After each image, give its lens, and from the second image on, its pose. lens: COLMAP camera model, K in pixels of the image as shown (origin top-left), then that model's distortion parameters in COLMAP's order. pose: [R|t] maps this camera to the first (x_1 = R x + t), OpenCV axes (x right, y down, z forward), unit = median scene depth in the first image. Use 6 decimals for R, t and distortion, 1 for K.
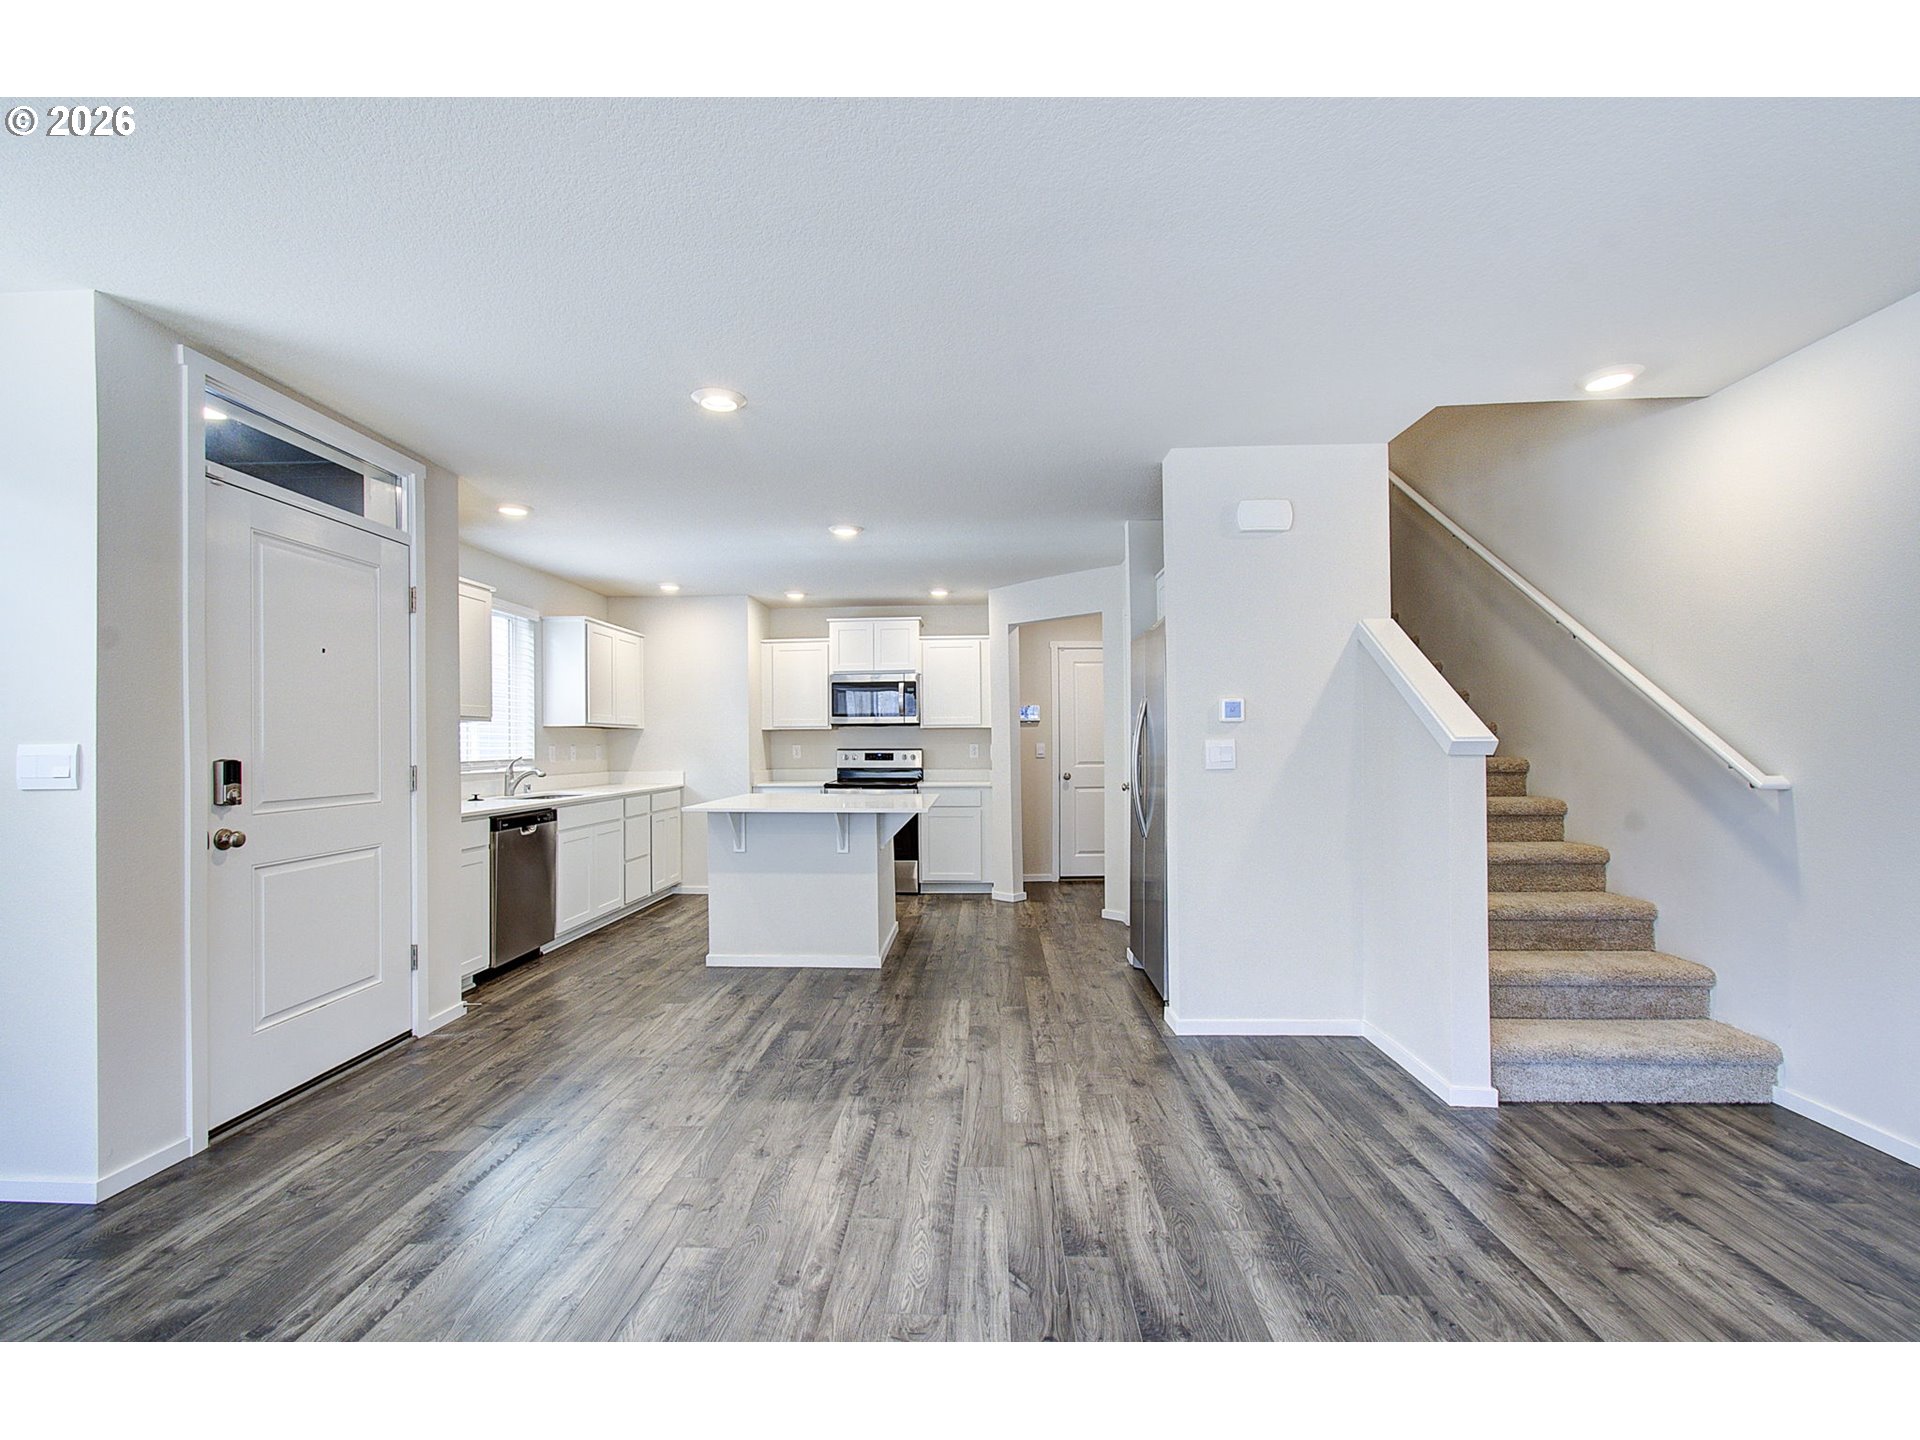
lens RADIAL K [[840.2, 0, 938.6], [0, 840.2, 725.1], [0, 0, 1]] dist [0.000246, 0.000832]
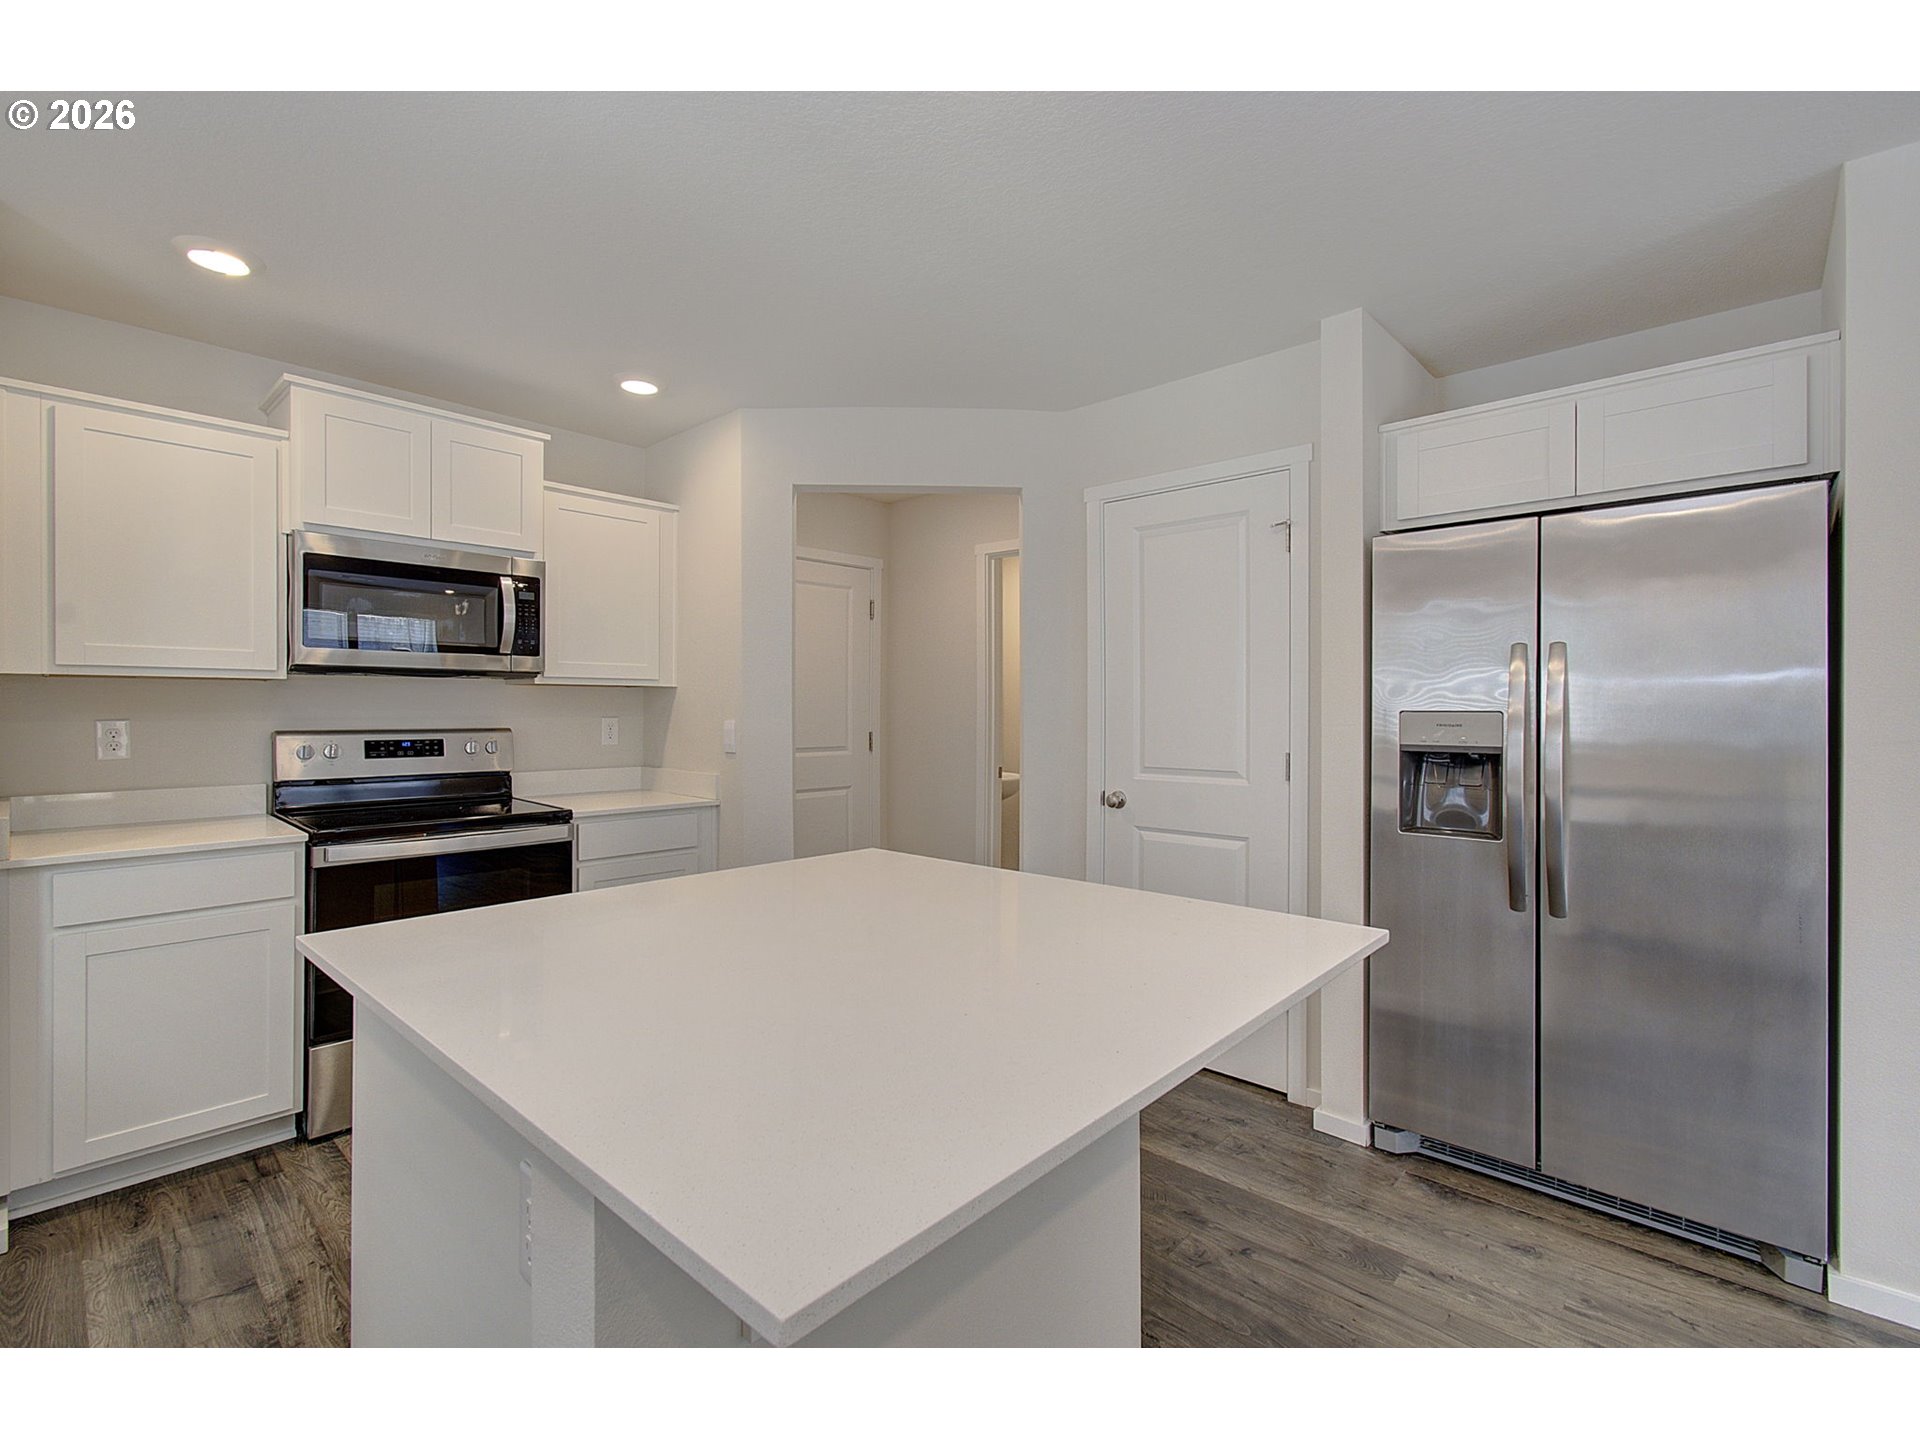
lens RADIAL K [[867.9, 0, 944.9], [0, 867.9, 726.7], [0, 0, 1]] dist [0.002257, -0.000498]
pose [[0.637157, -0.000661, 0.770734, -0.019675], [-0.022106, 0.999573, 0.019131, 0.001047], [-0.770417, -0.029227, 0.636870, 0.043628]]
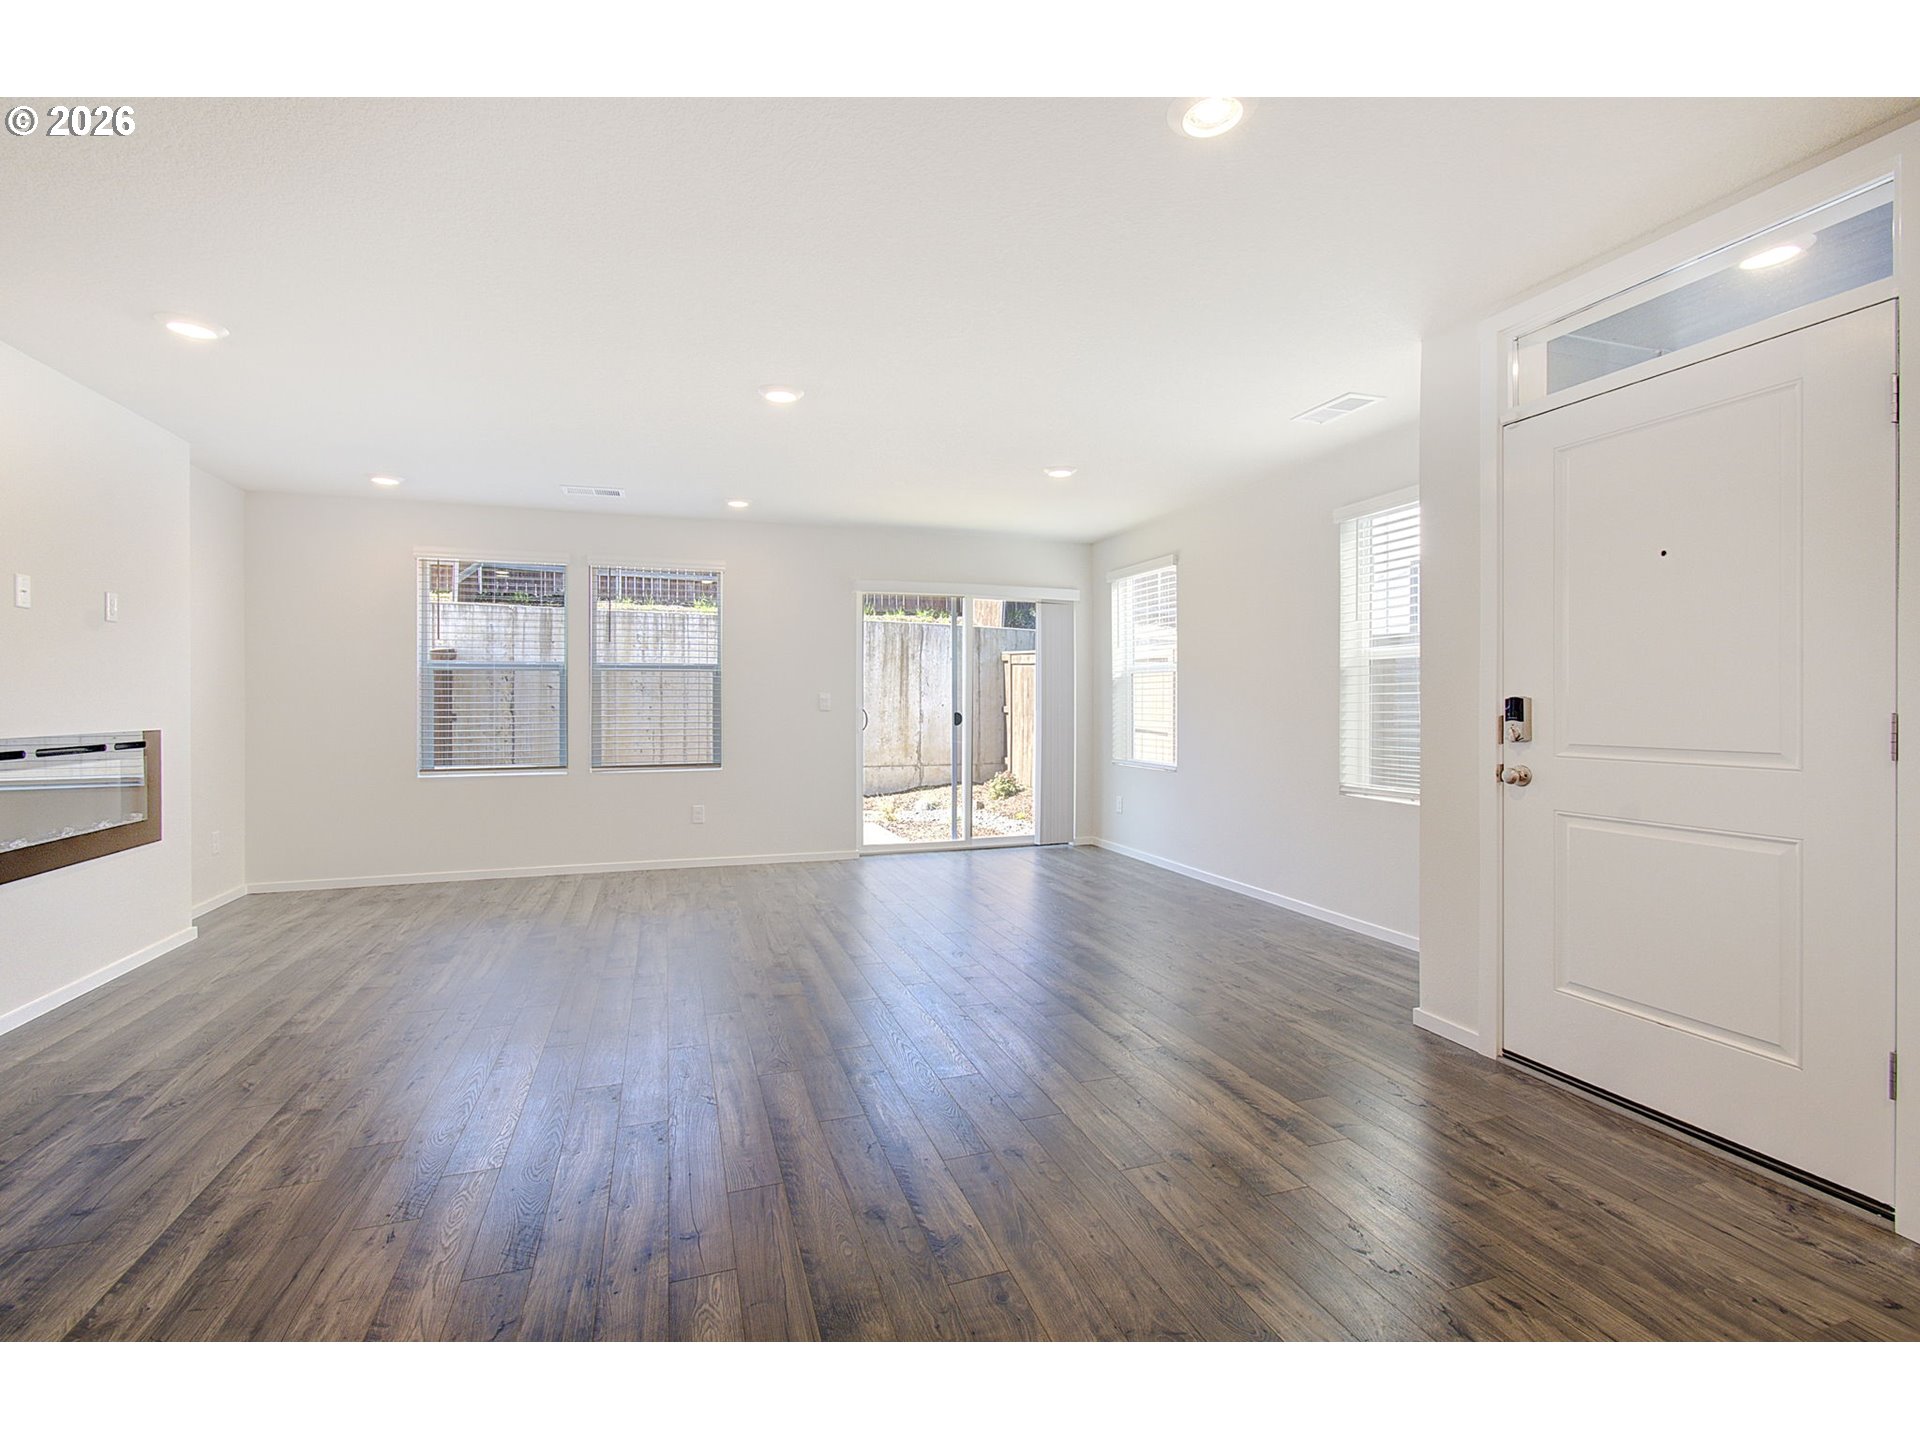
lens RADIAL K [[840.2, 0, 938.6], [0, 840.2, 725.1], [0, 0, 1]] dist [0.000246, 0.000832]
pose [[-0.931840, 0.019992, -0.362319, 0.198720], [0.017490, 0.999795, 0.010185, 0.067046], [0.362449, 0.003154, -0.931998, 2.095330]]
